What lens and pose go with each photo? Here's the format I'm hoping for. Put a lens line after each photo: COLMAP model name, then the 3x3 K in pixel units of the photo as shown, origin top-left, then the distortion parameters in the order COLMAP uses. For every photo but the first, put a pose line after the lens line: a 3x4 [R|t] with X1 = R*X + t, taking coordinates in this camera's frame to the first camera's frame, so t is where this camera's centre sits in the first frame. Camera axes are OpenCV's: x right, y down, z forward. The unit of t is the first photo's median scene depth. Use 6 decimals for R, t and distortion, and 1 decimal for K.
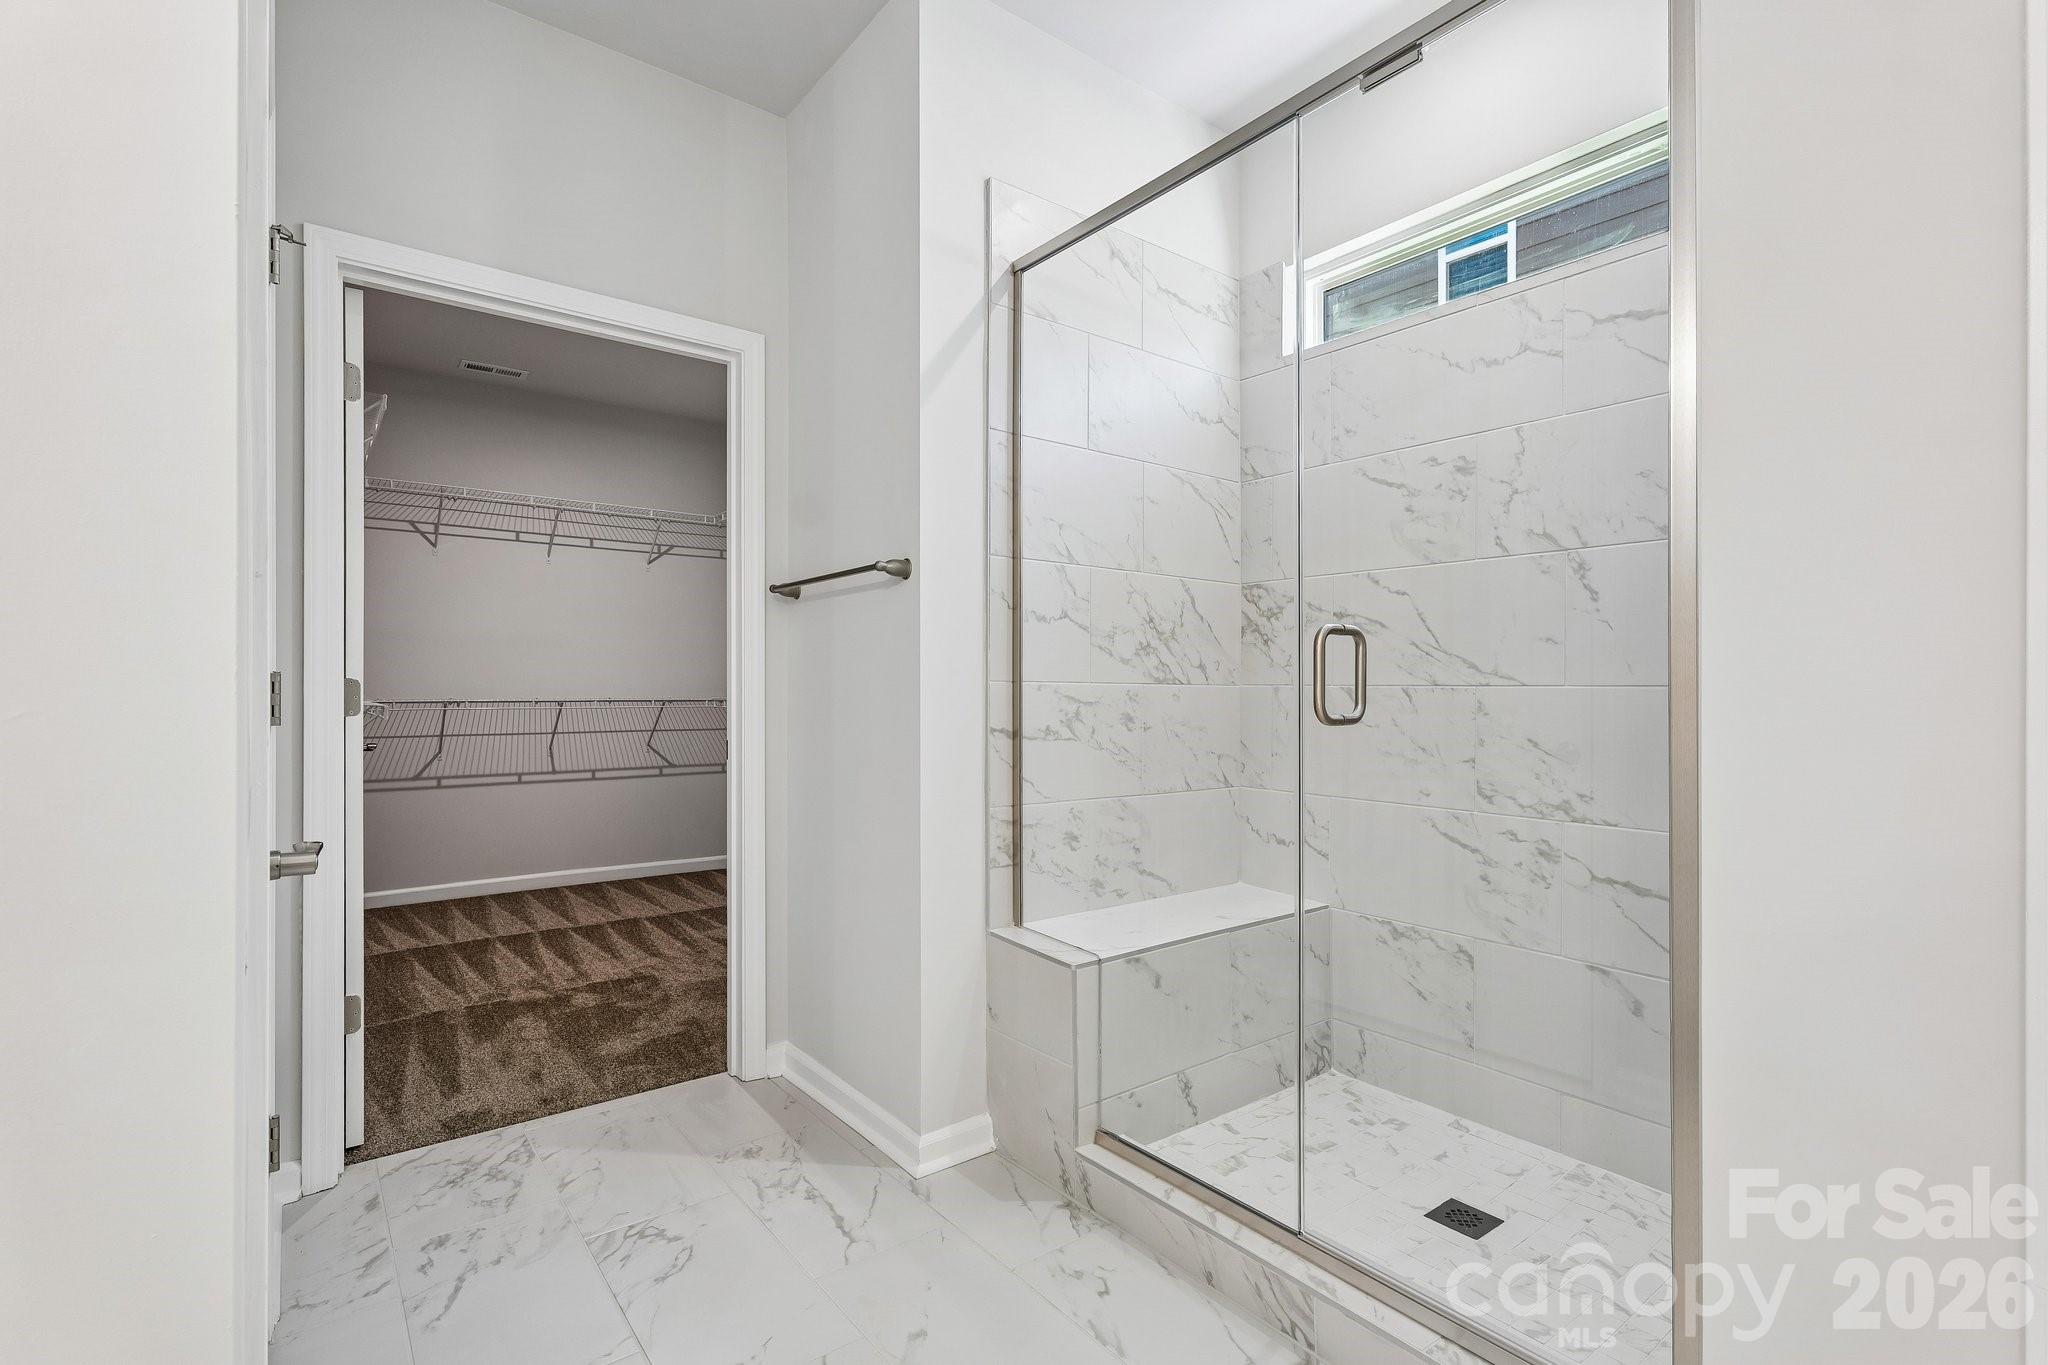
lens RADIAL K [[954.0, 0, 1023.0], [0, 954.0, 686.0], [0, 0, 1]] dist [0.003375, 0.000455]
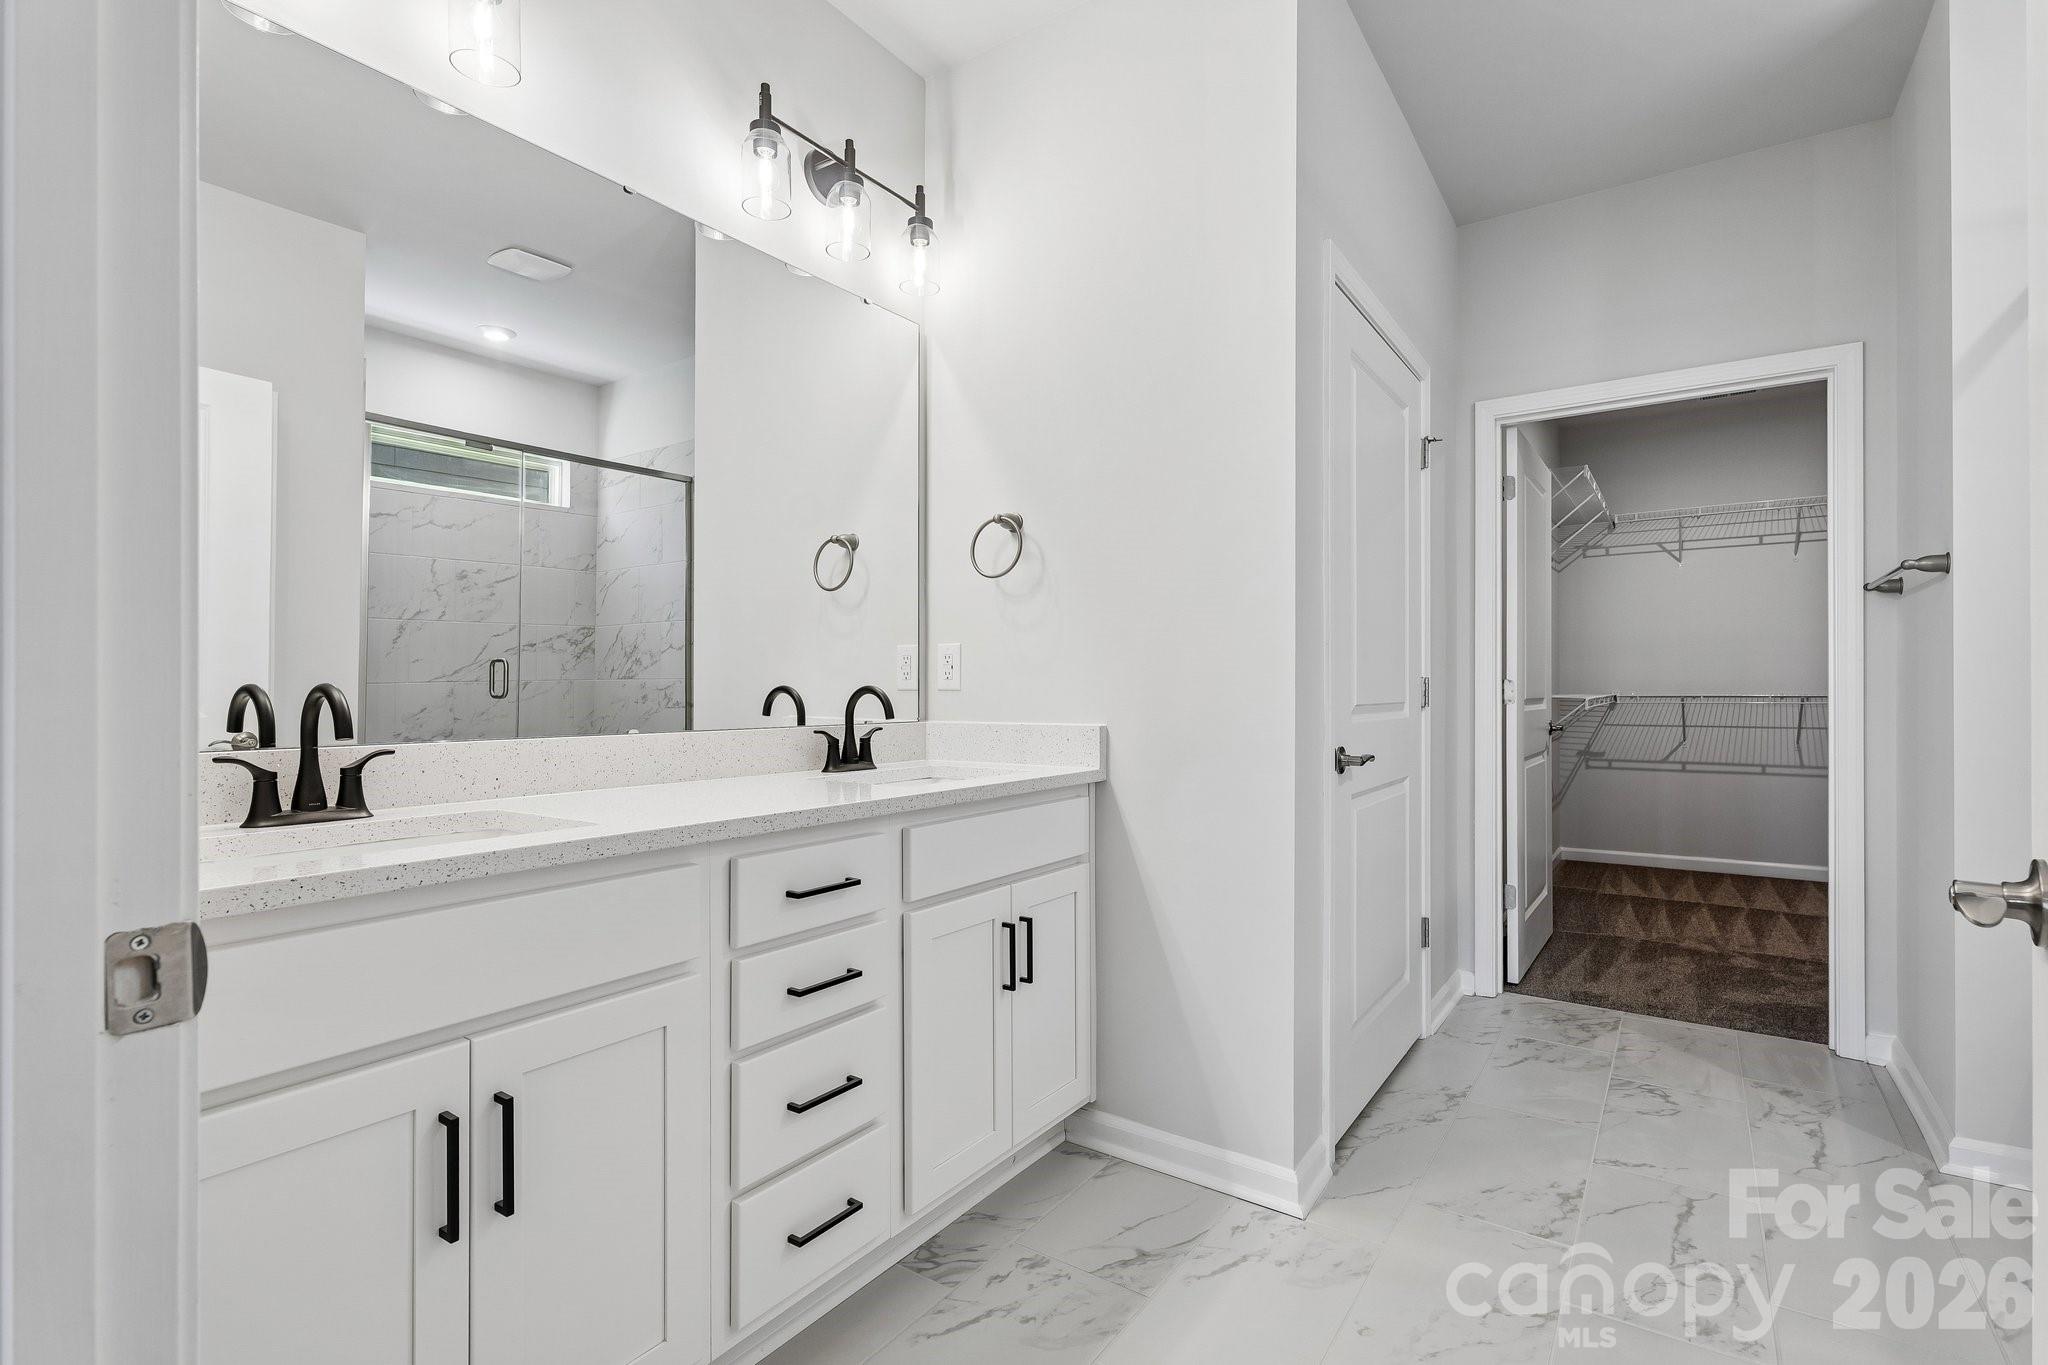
lens RADIAL K [[954.0, 0, 1023.0], [0, 954.0, 686.0], [0, 0, 1]] dist [0.003375, 0.000455]
pose [[0.295238, -0.004010, -0.955415, 0.435631], [0.009029, 0.999958, -0.001407, -0.002721], [0.955381, -0.008211, 0.295262, -0.166358]]
